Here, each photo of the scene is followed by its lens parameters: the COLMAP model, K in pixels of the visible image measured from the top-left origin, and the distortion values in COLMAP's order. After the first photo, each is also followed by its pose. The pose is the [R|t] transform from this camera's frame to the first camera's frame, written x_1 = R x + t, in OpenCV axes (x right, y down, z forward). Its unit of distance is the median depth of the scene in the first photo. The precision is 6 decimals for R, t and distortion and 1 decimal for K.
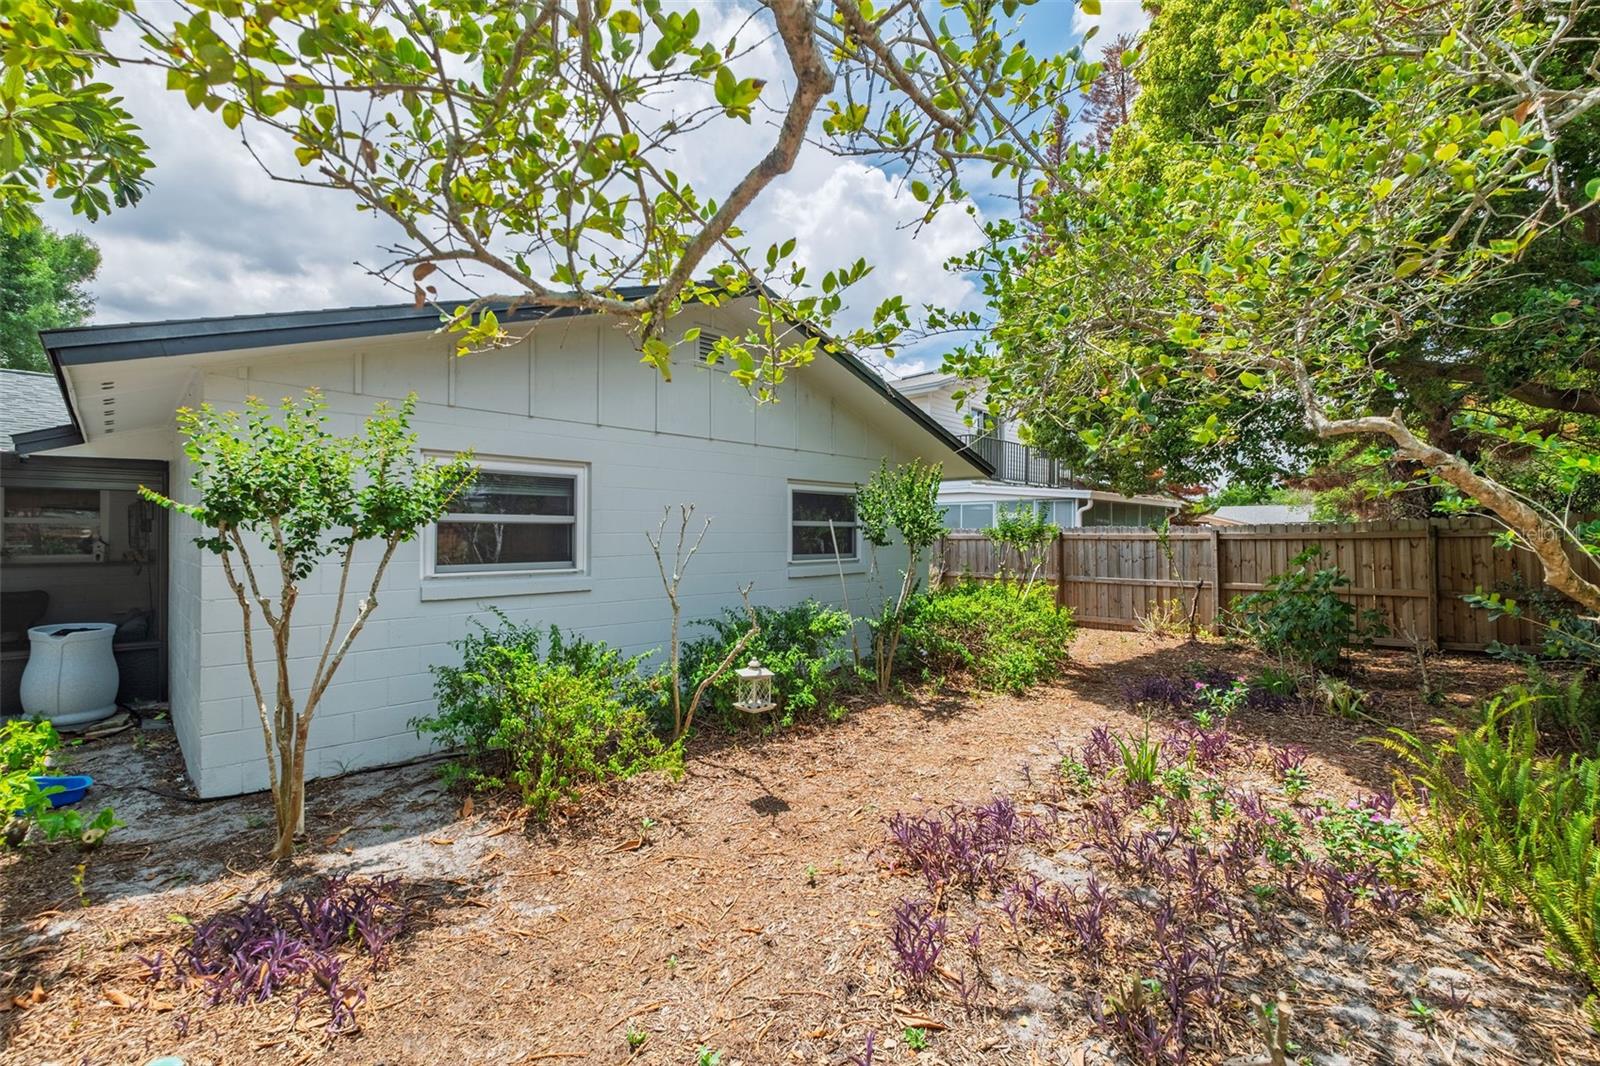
lens RADIAL K [[667.3, 0, 800.0], [0, 667.3, 533.0], [0, 0, 1]] dist [0.001094, 0.000298]
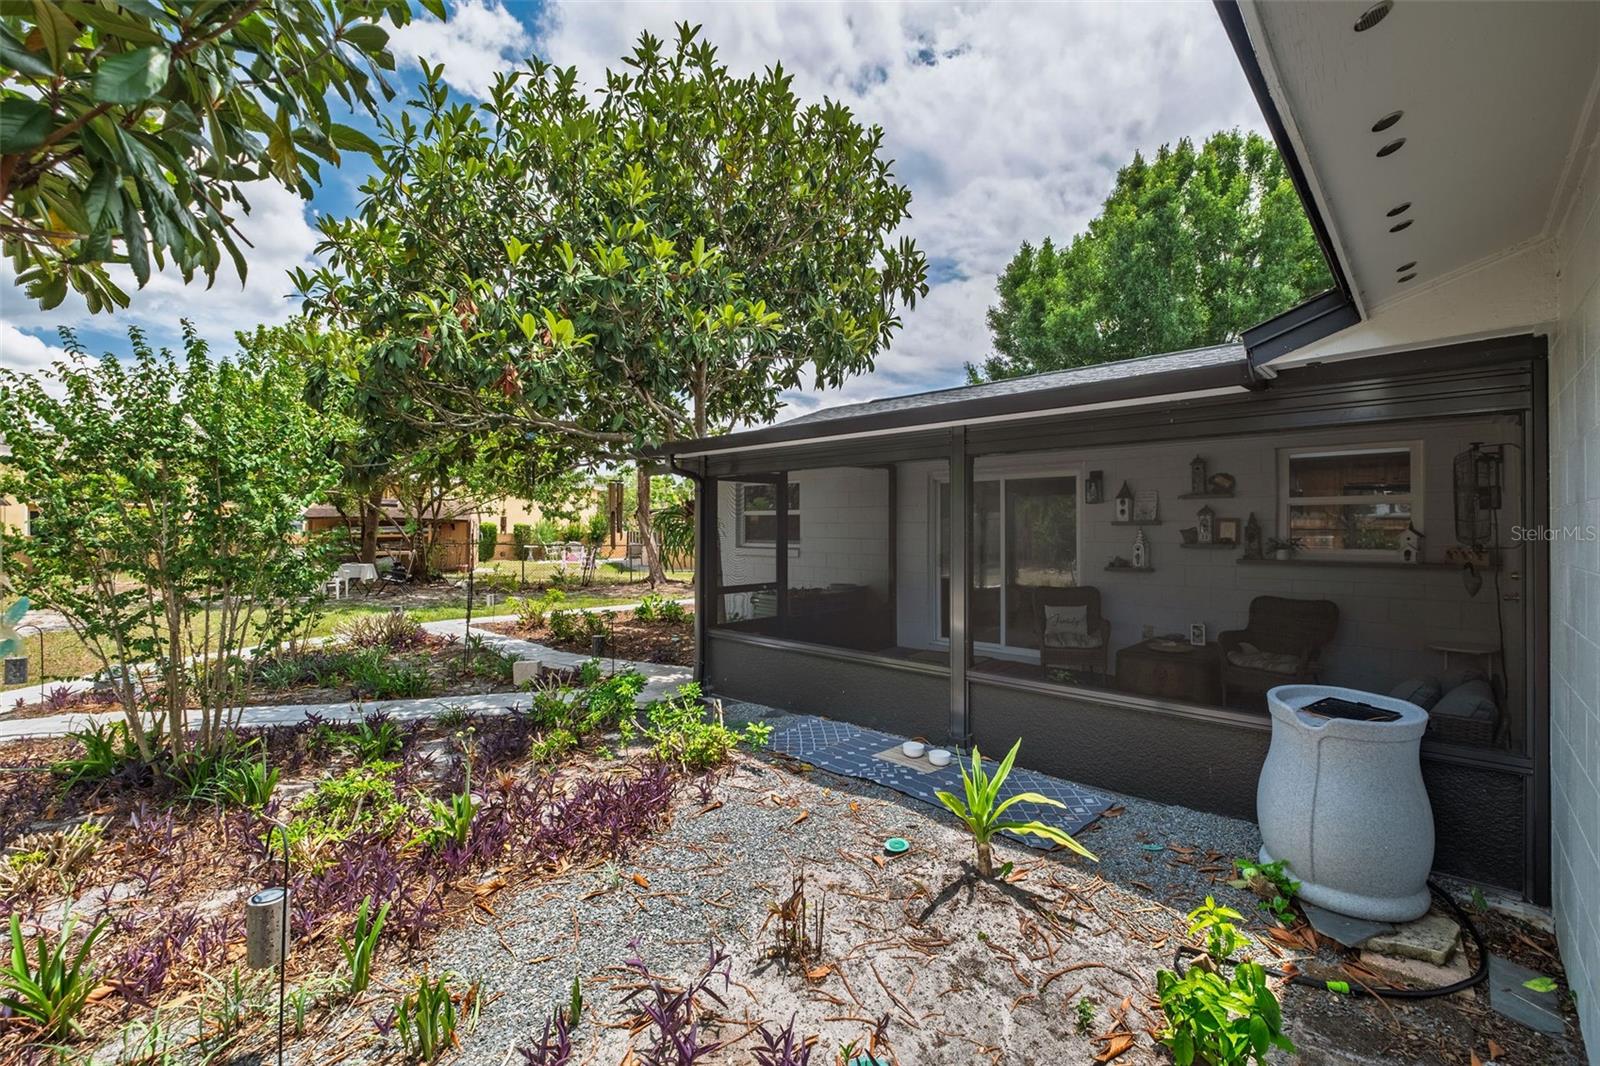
lens RADIAL K [[667.3, 0, 800.0], [0, 667.3, 533.0], [0, 0, 1]] dist [0.001094, 0.000298]
pose [[0.003393, 0.001643, -0.999993, -0.563809], [0.009151, 0.999957, 0.001674, 0.012105], [0.999952, -0.009156, 0.003378, 0.566753]]
